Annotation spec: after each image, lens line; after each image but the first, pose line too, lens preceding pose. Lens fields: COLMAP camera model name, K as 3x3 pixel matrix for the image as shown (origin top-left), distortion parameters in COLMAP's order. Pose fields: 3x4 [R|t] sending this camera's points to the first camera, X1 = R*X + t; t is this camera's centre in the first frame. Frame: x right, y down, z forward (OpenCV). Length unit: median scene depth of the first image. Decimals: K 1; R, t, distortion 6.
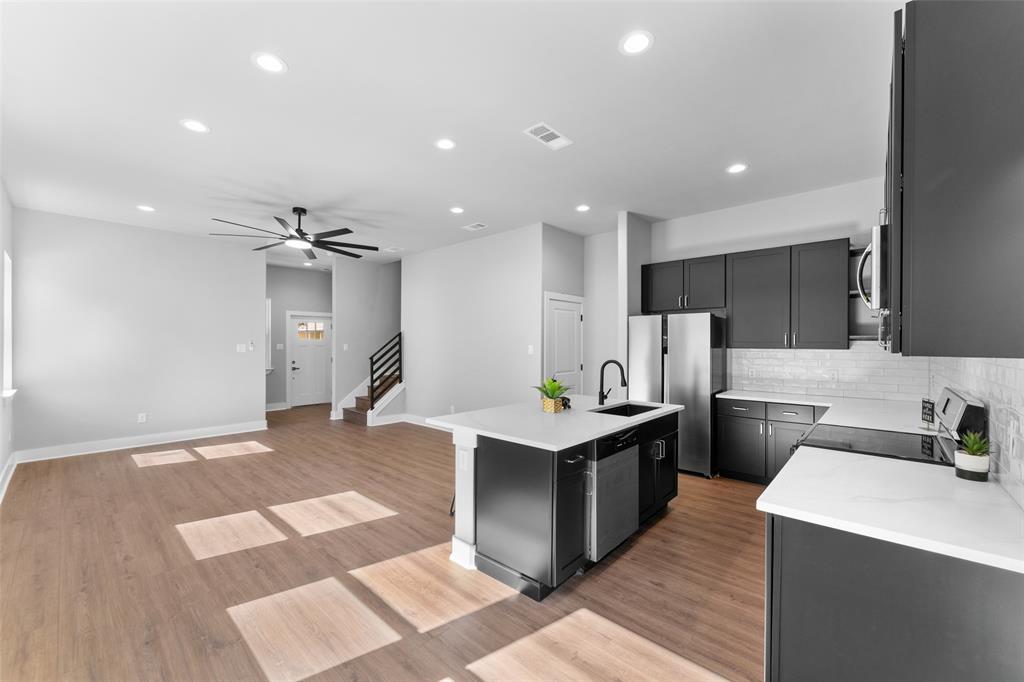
lens RADIAL K [[407.1, 0, 506.0], [0, 407.1, 345.0], [0, 0, 1]] dist [-0.003722, -0.000641]
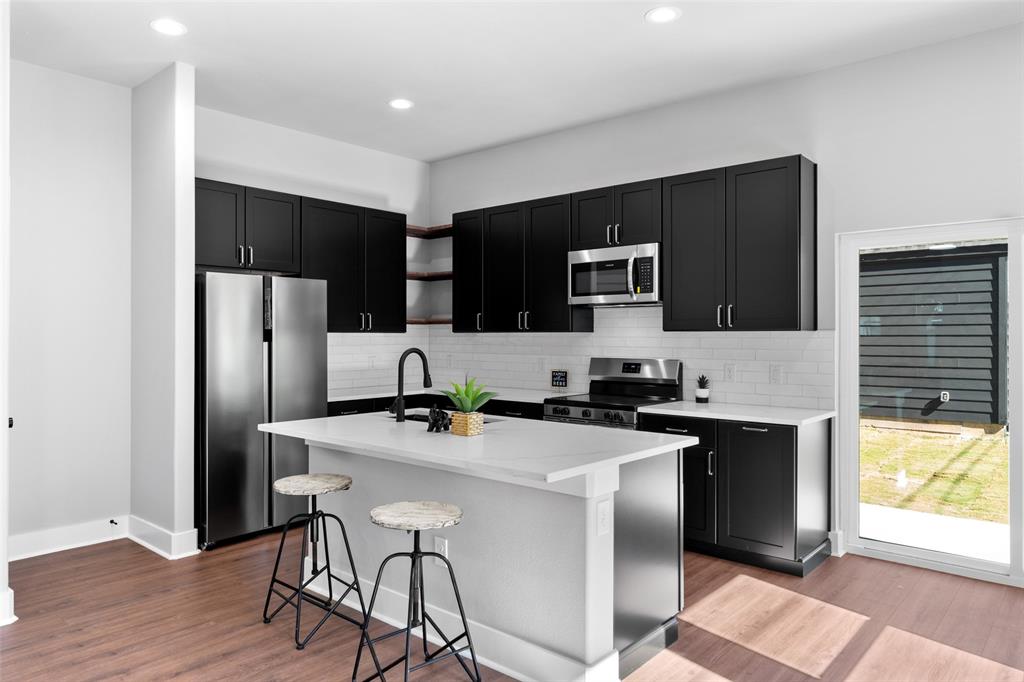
lens RADIAL K [[681.3, 0, 507.6], [0, 681.3, 333.3], [0, 0, 1]] dist [0.004861, -0.001804]
pose [[-0.024295, 0.001153, 0.999704, -0.737786], [0.001156, 0.999999, -0.001125, 0.013379], [-0.999704, 0.001128, -0.024296, 0.795278]]
